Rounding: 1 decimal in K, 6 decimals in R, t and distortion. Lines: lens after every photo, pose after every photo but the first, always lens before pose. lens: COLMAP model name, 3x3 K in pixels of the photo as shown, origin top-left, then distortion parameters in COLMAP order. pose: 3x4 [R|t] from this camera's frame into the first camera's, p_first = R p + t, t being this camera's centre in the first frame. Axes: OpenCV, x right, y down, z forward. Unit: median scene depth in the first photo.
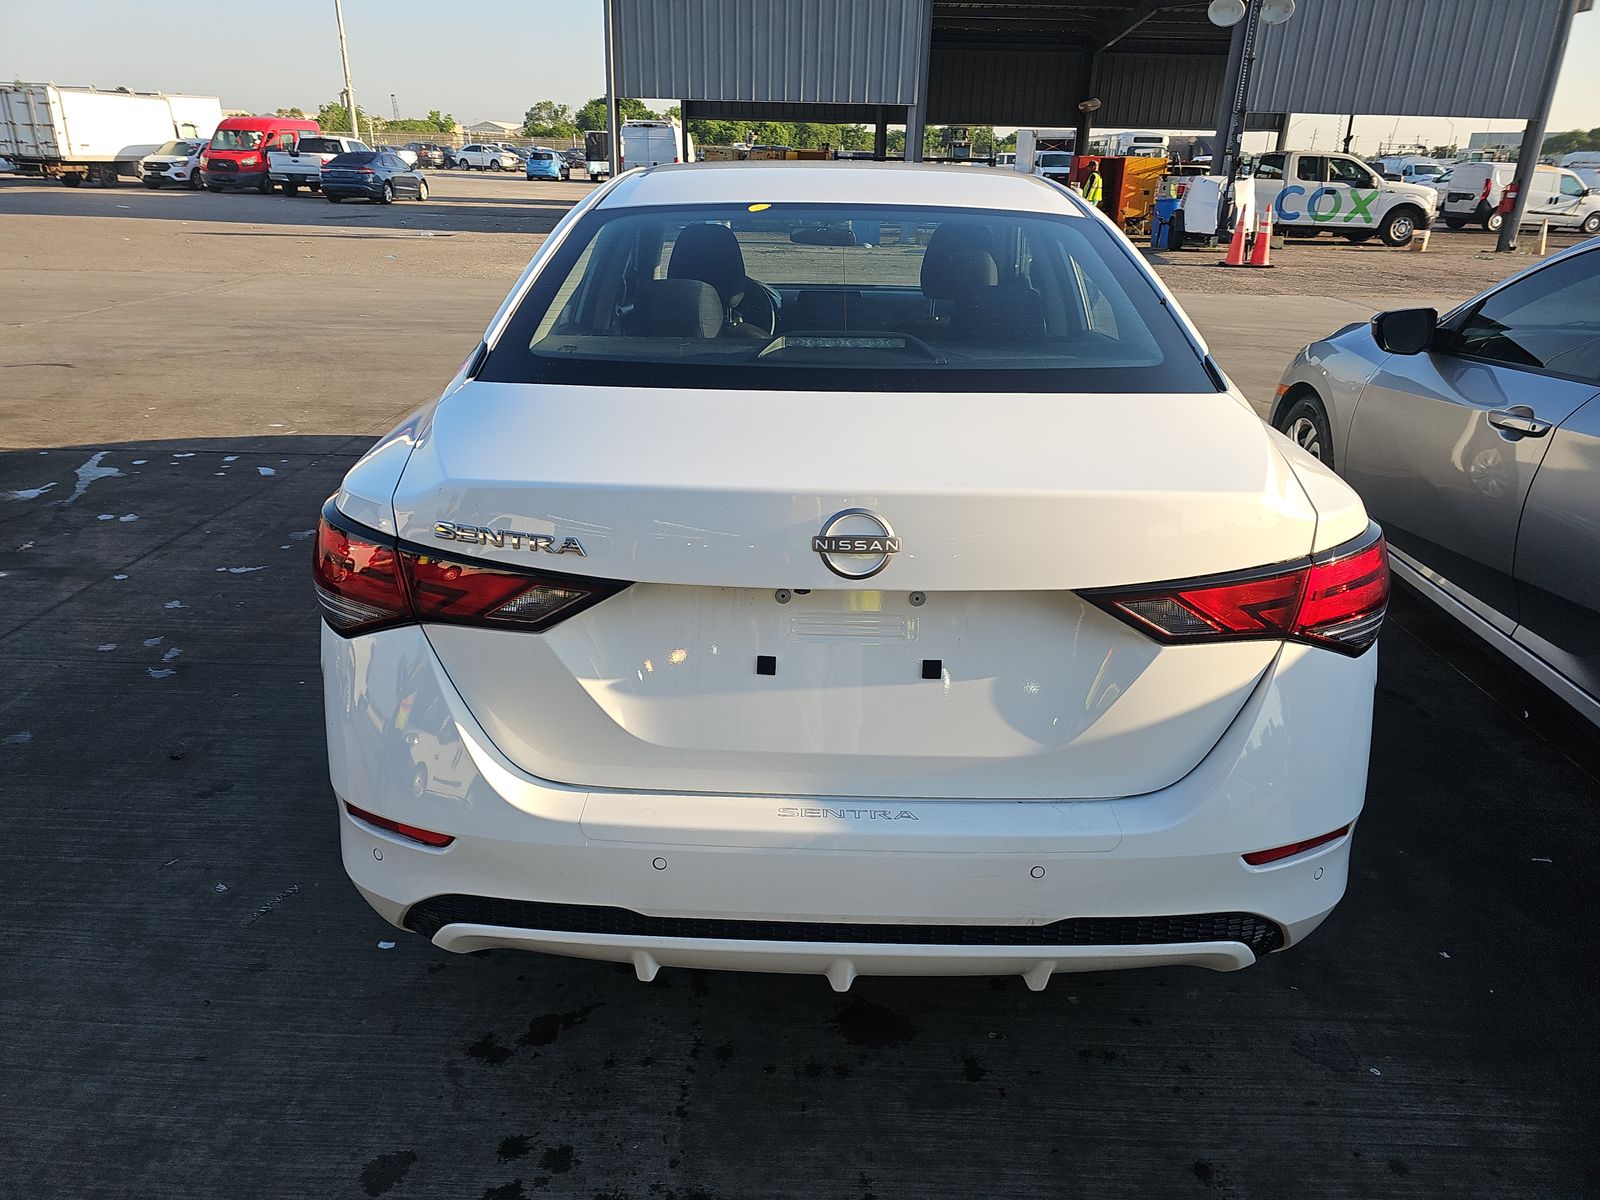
lens RADIAL K [[1065.8, 0, 800.0], [0, 1065.8, 600.0], [0, 0, 1]] dist [0.036176, -0.035460]
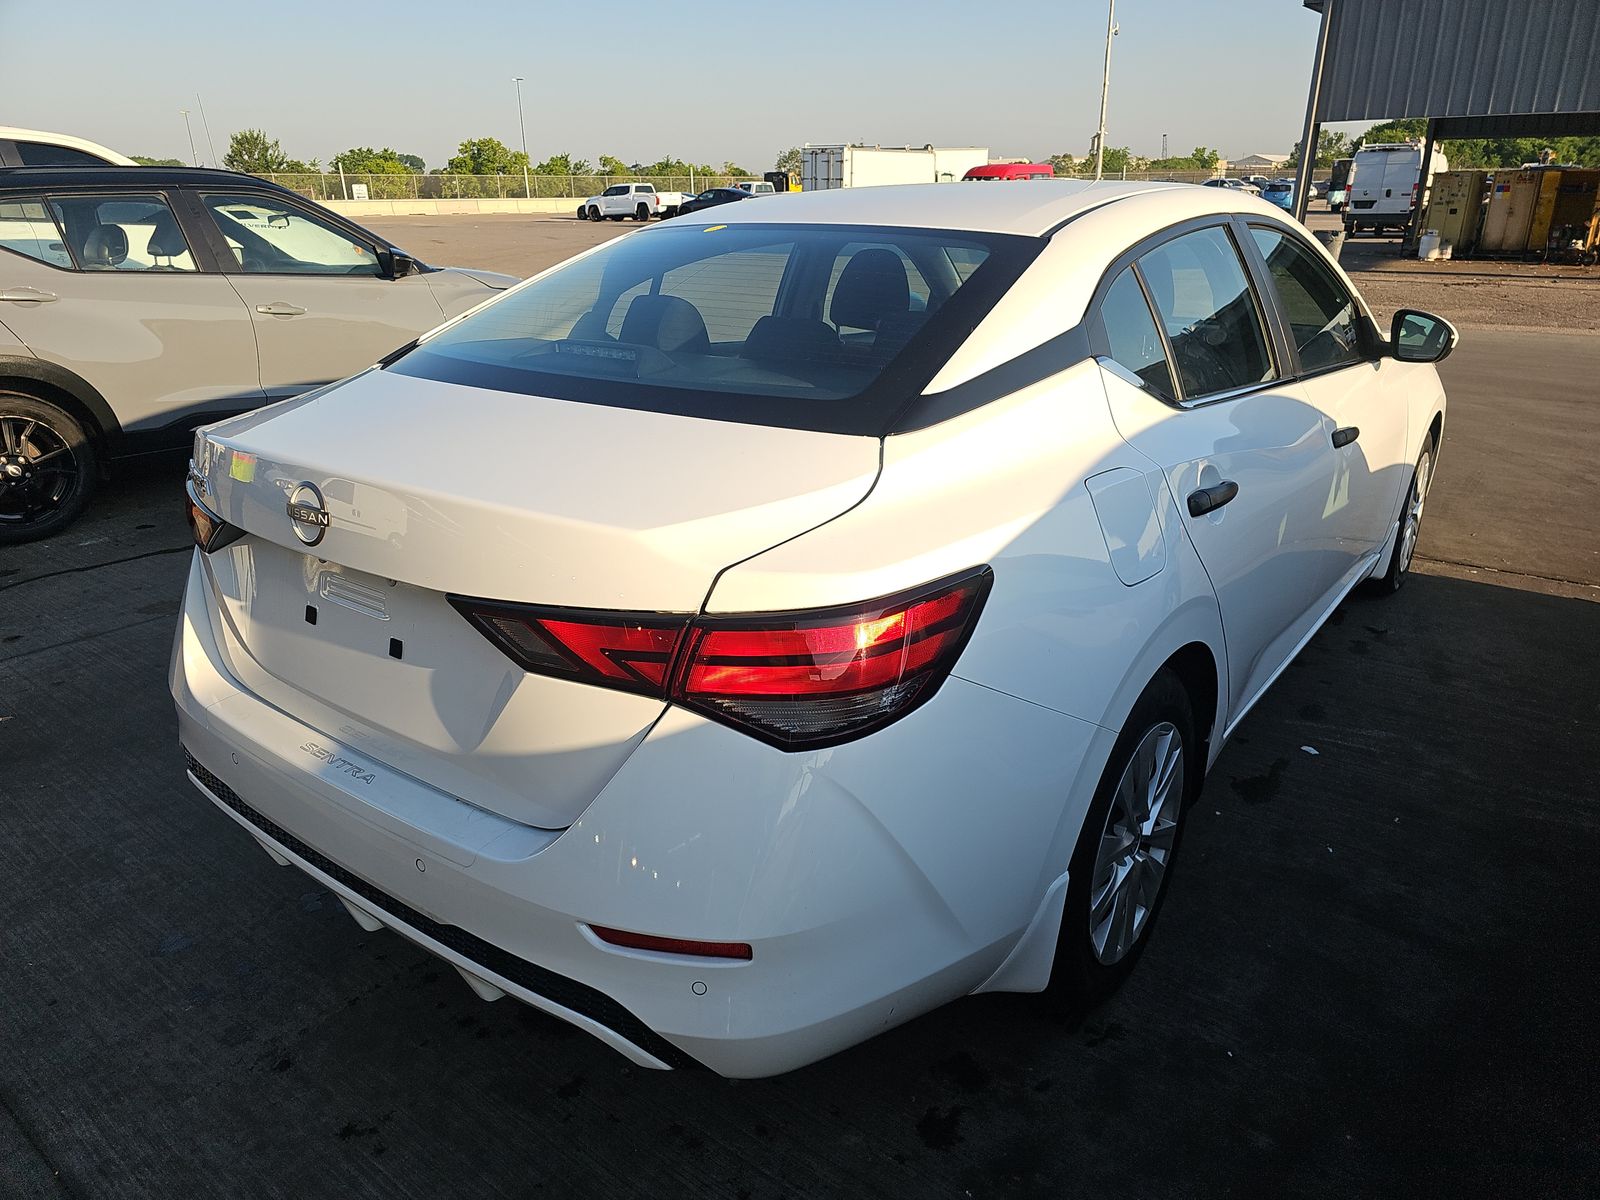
lens RADIAL K [[1059.6, 0, 798.9], [0, 1059.6, 587.5], [0, 0, 1]] dist [0.052583, -0.048776]
pose [[0.804569, 0.178698, -0.566335, 0.684778], [-0.200685, 0.979364, 0.023918, -0.065579], [0.558922, 0.094411, 0.823828, 0.225199]]
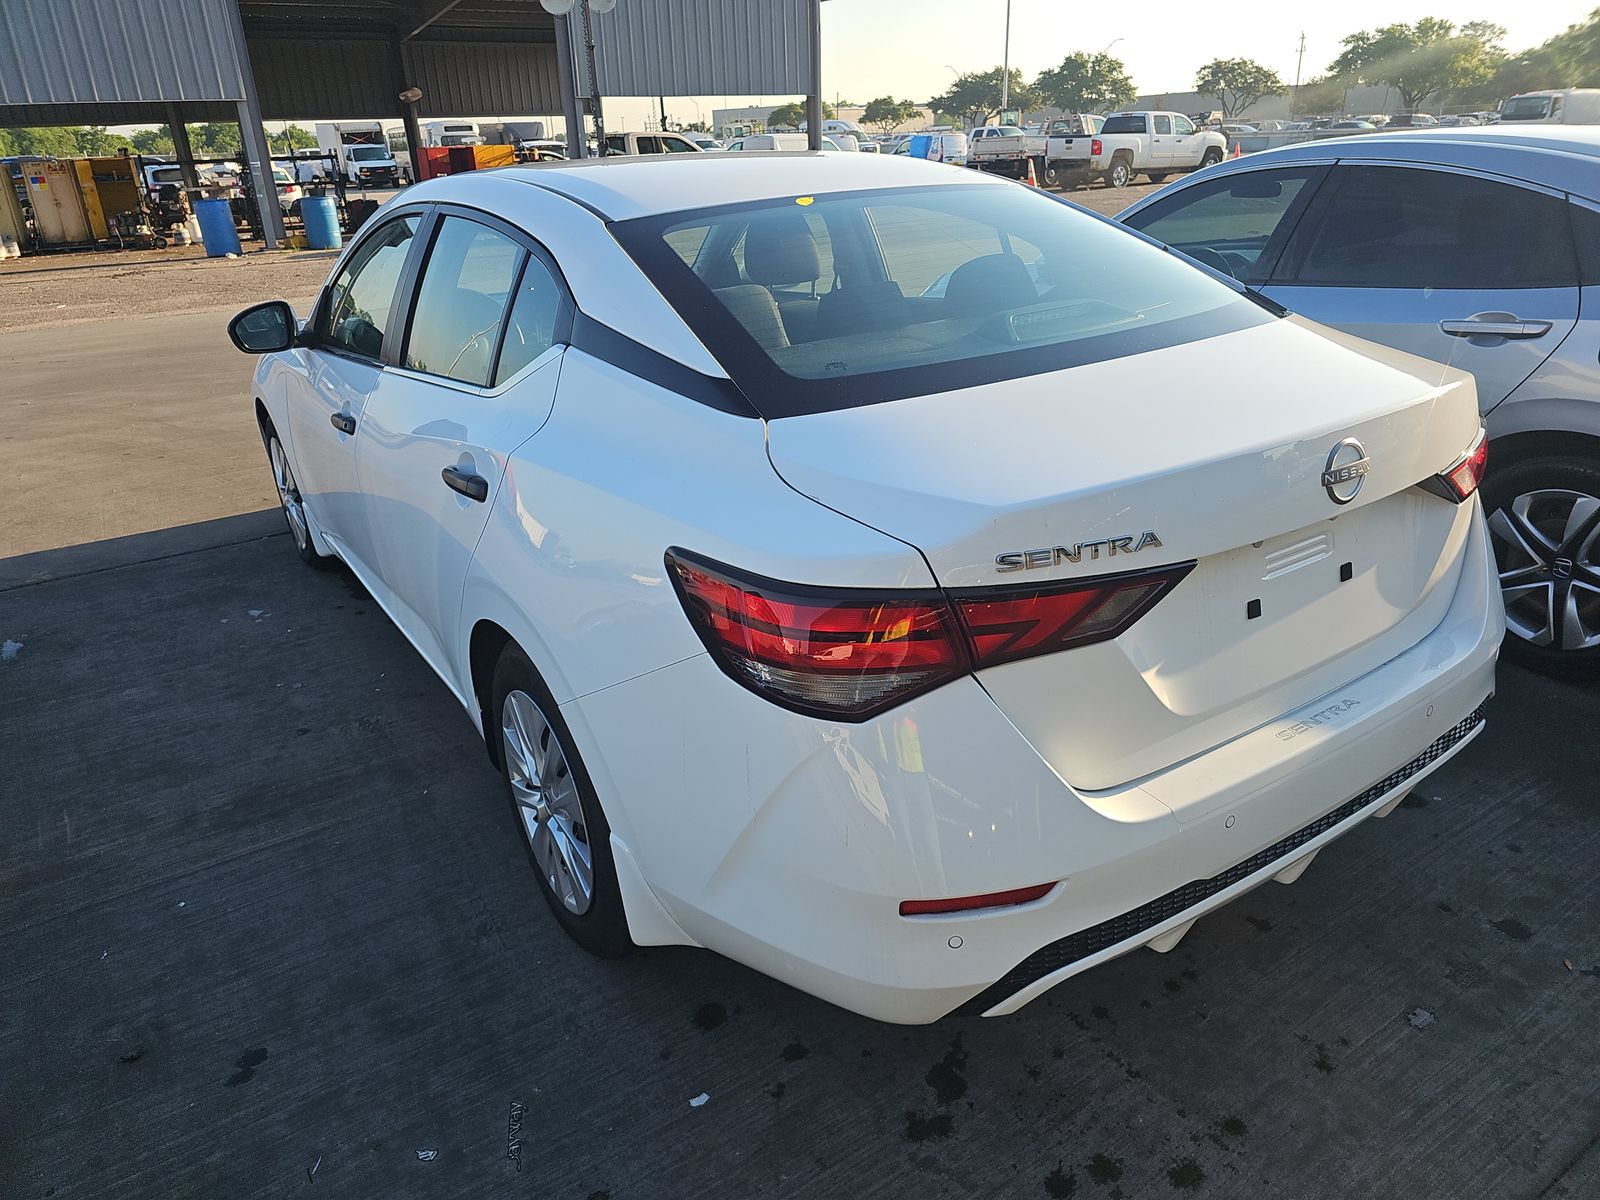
lens RADIAL K [[1065.8, 0, 800.0], [0, 1065.8, 600.0], [0, 0, 1]] dist [0.036176, -0.035460]
pose [[0.821694, -0.270071, 0.501877, -0.619984], [0.265677, 0.960574, 0.081928, -0.102248], [-0.504217, 0.066017, 0.861050, 0.200762]]
